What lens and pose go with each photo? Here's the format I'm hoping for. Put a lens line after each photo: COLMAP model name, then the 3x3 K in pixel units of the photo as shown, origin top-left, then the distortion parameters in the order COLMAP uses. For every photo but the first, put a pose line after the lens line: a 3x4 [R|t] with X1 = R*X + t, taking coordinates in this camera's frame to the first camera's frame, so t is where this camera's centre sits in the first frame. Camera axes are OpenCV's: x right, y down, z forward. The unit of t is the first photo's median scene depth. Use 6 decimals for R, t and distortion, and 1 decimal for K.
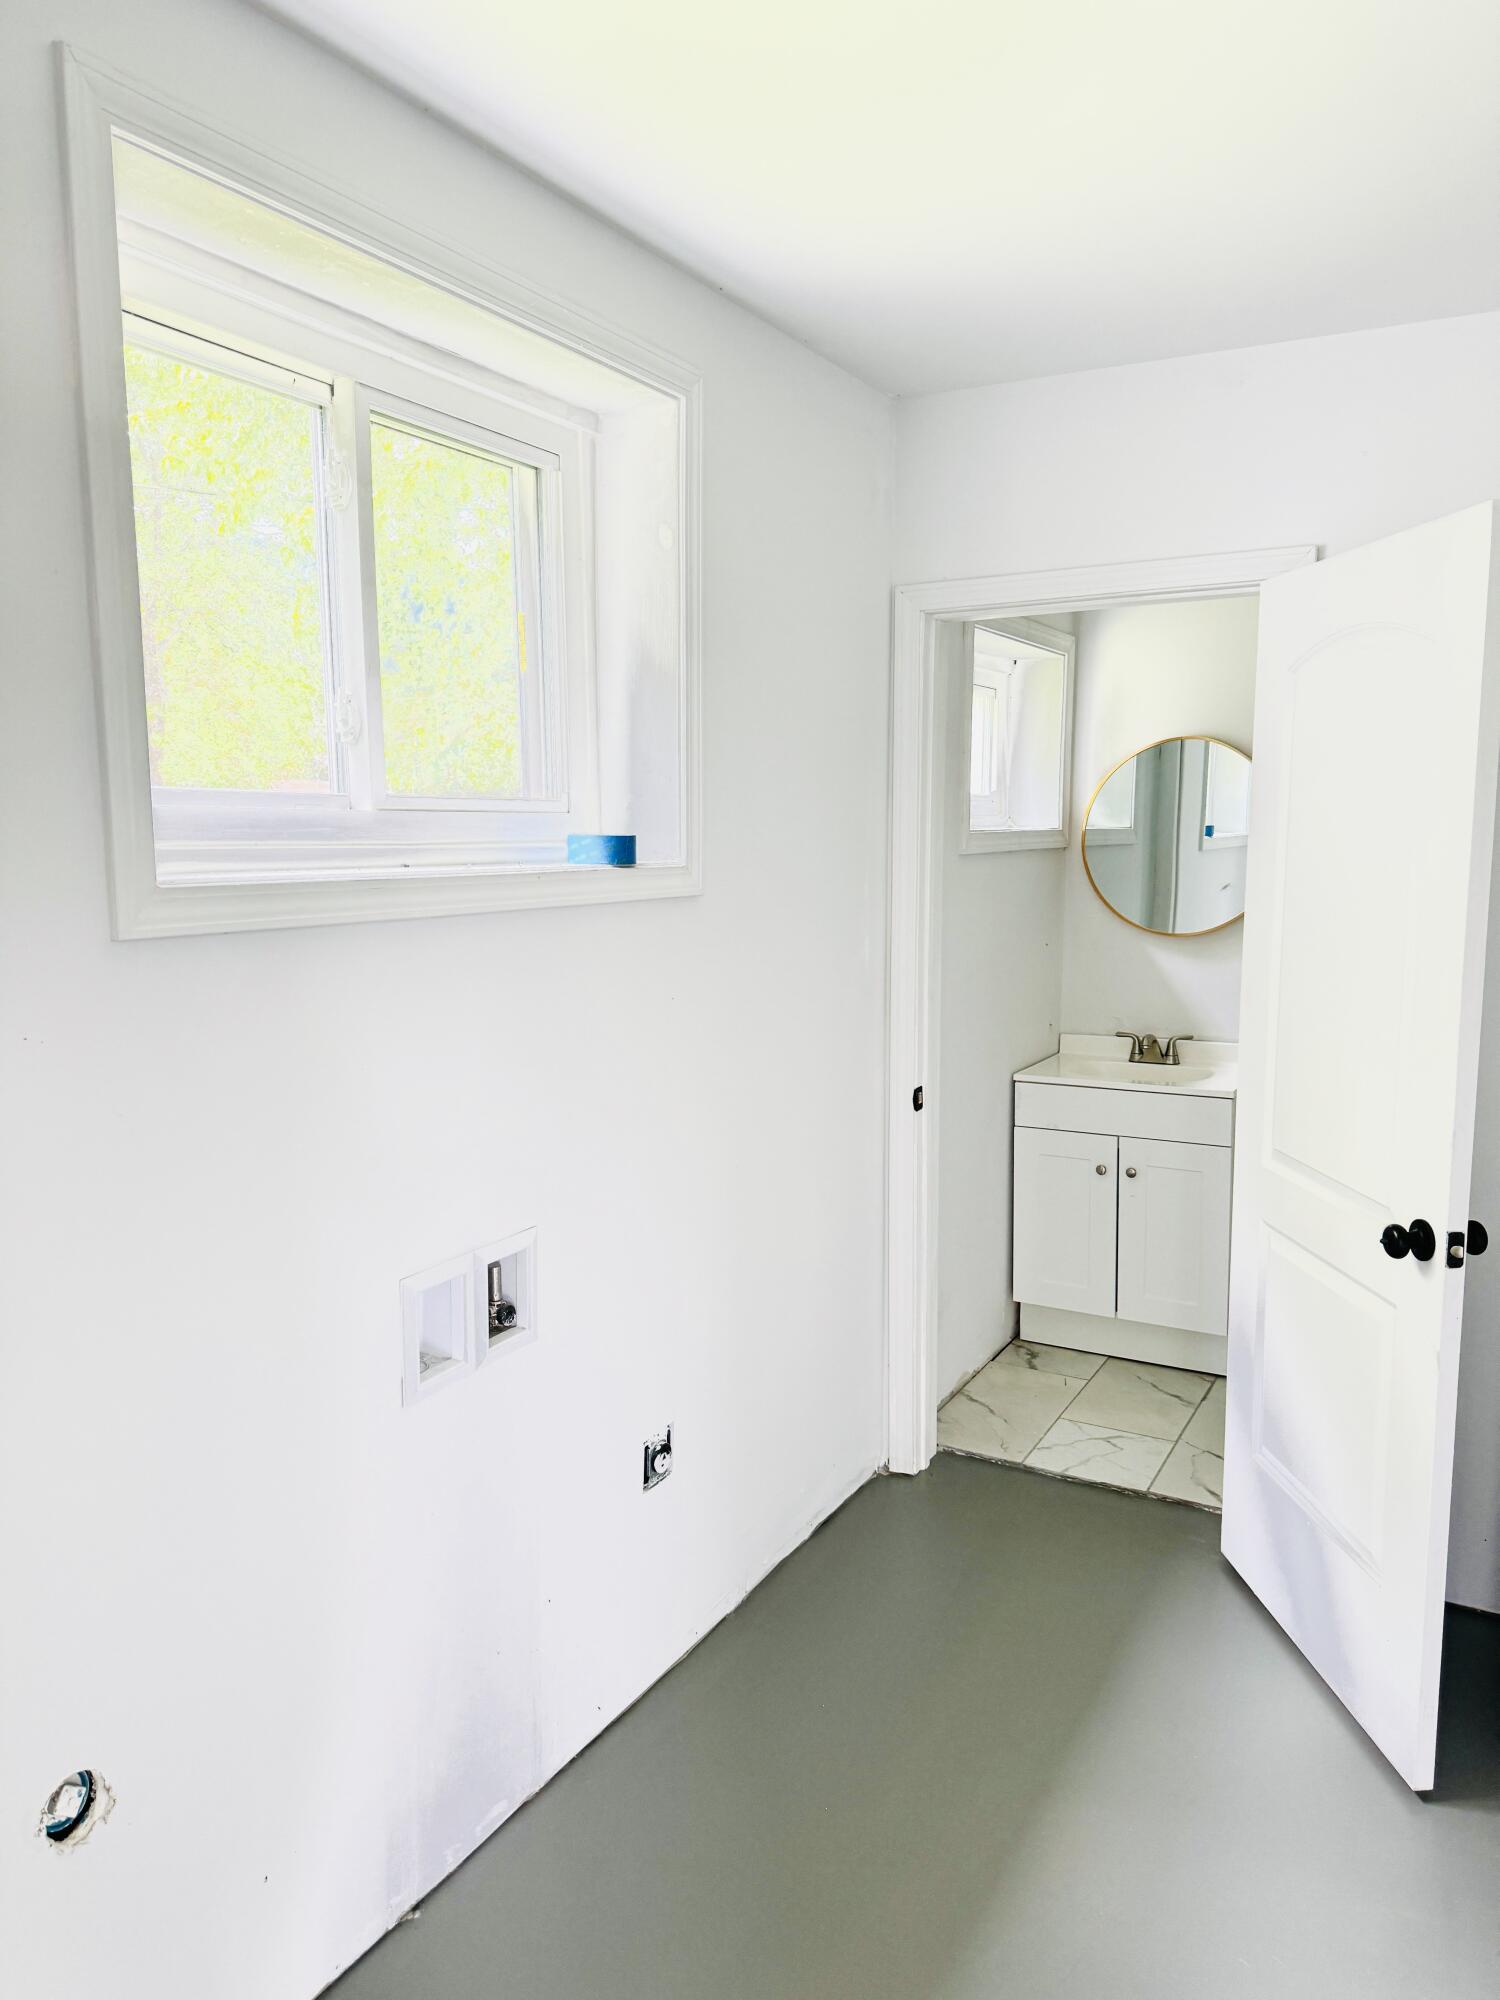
lens RADIAL K [[1405.0, 0, 748.2], [0, 1405.0, 1005.0], [0, 0, 1]] dist [0.008439, 0.000731]
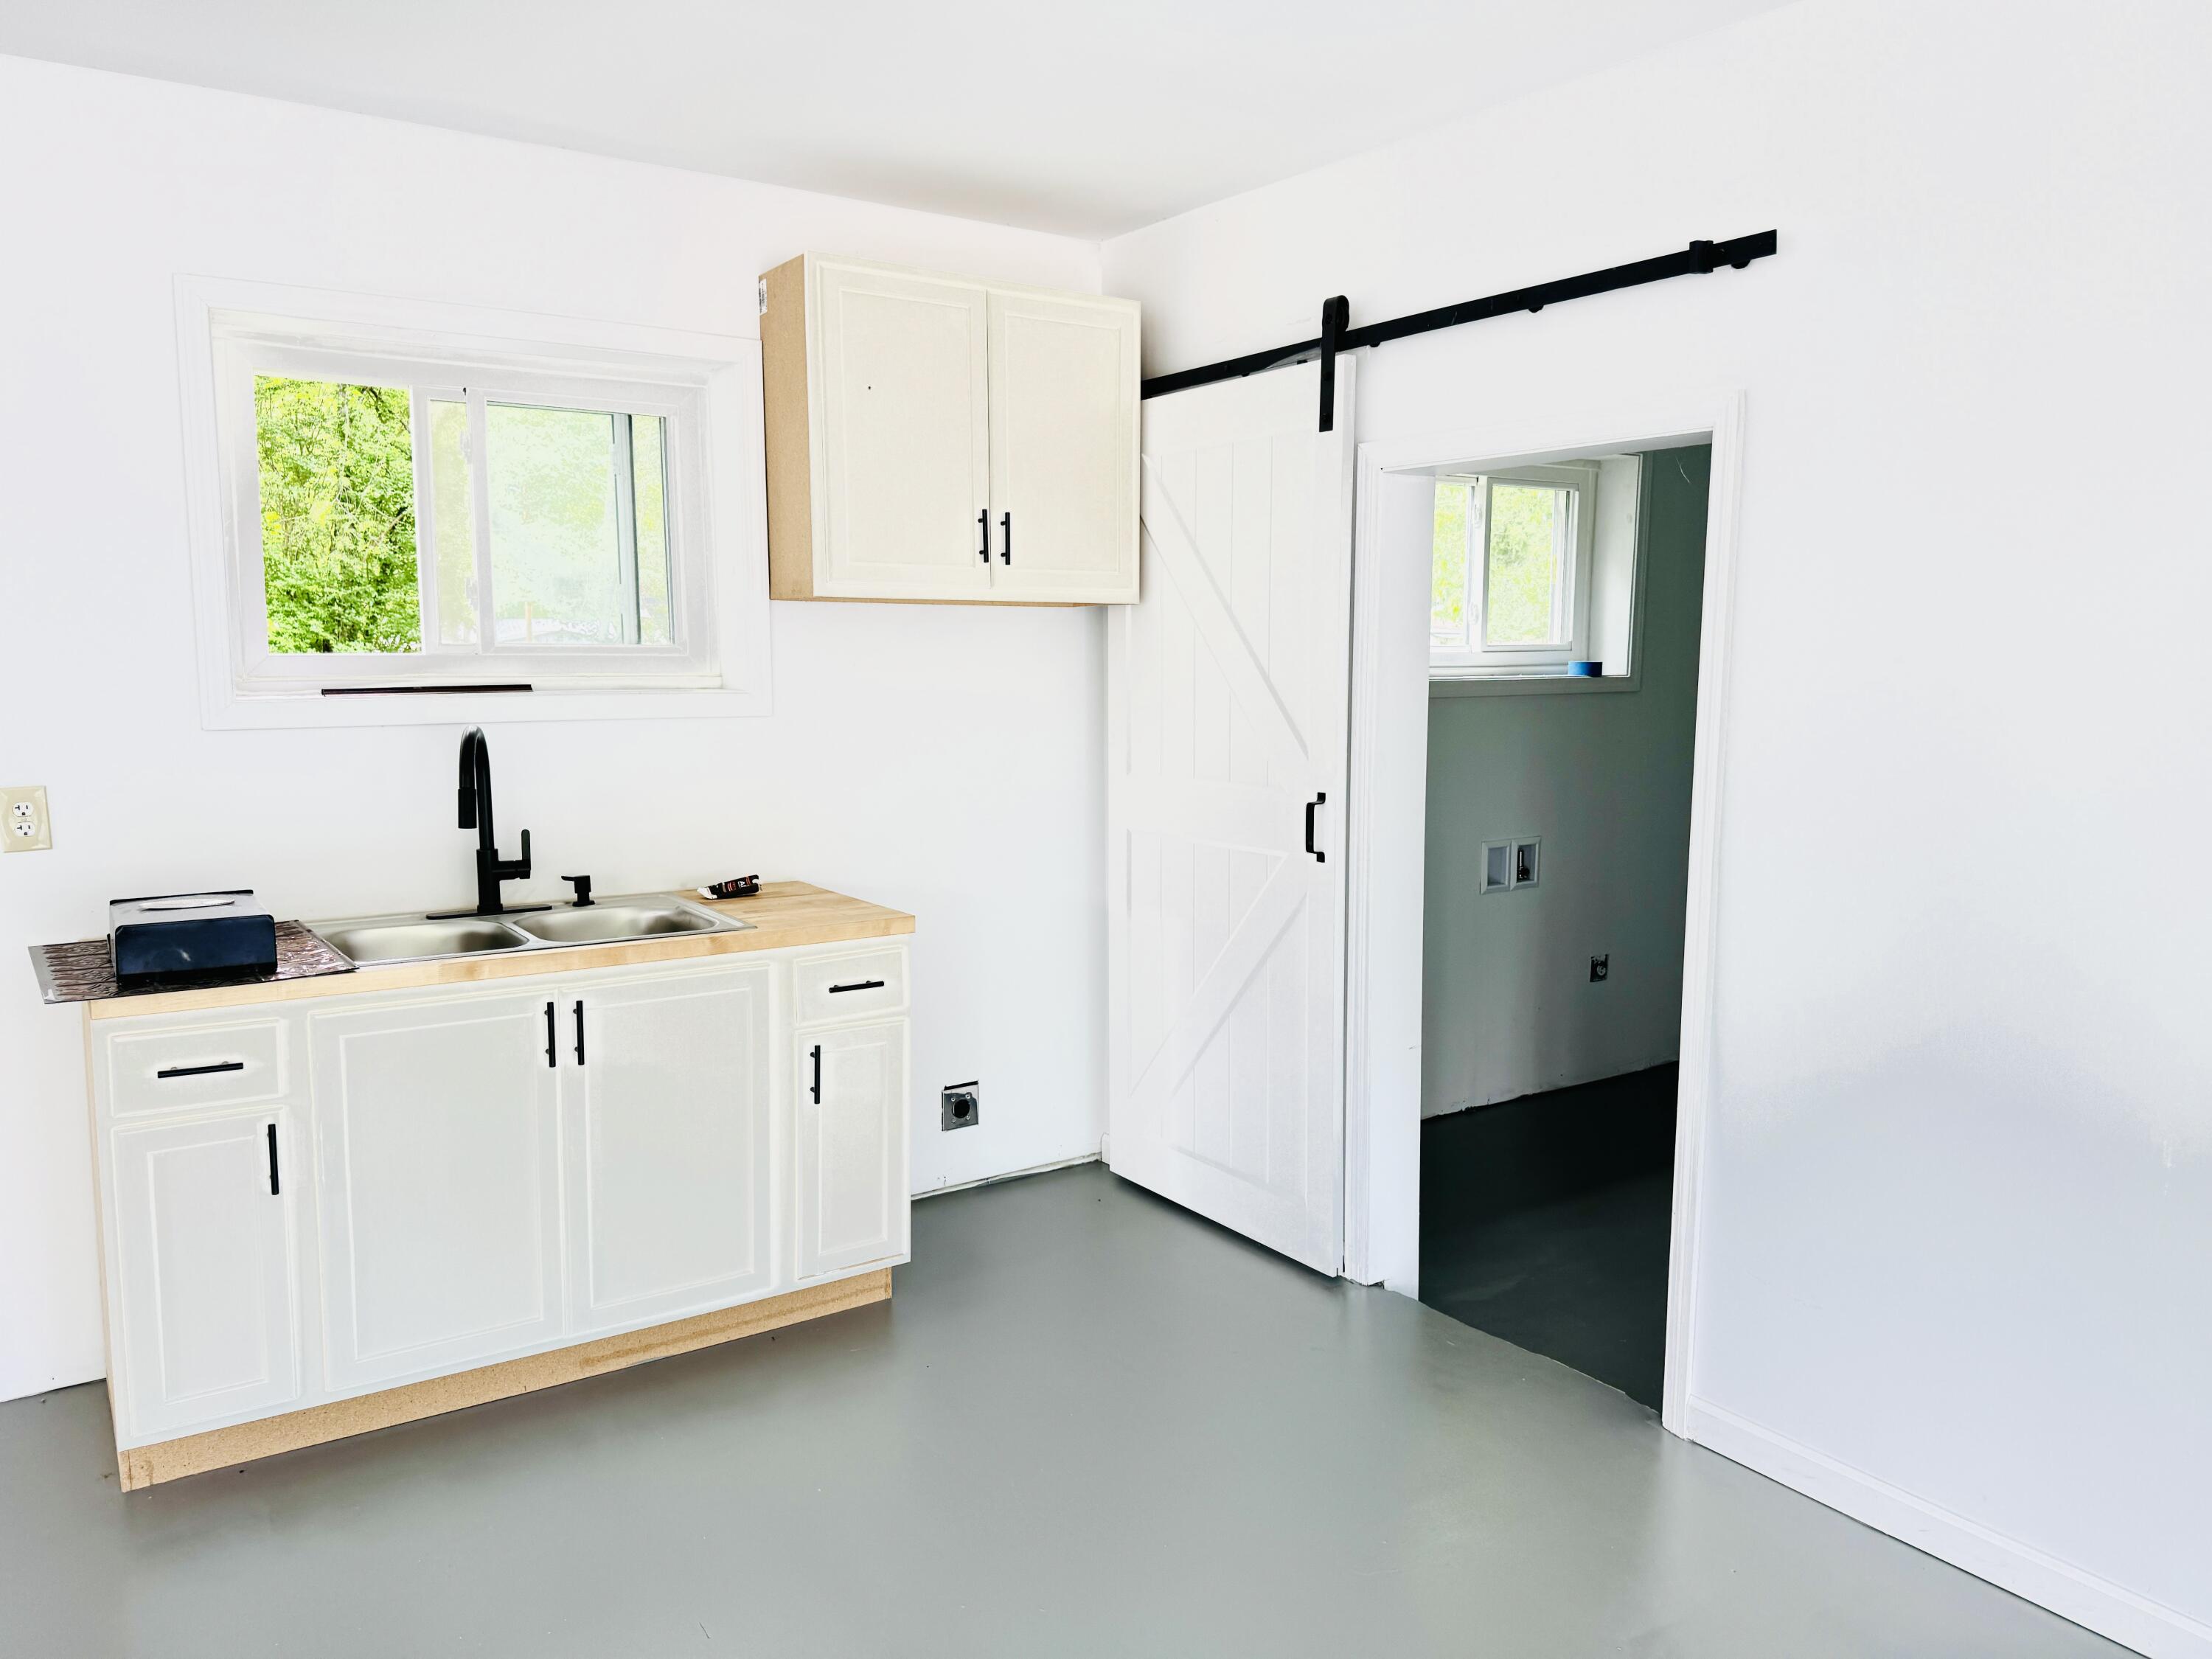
lens RADIAL K [[1554.0, 0, 1101.9], [0, 1554.0, 829.4], [0, 0, 1]] dist [0.008439, 0.000731]
pose [[0.896138, 0.061189, -0.439537, 0.285345], [-0.064998, 0.997865, 0.006395, 0.169598], [0.438989, 0.022838, 0.898202, -1.424619]]
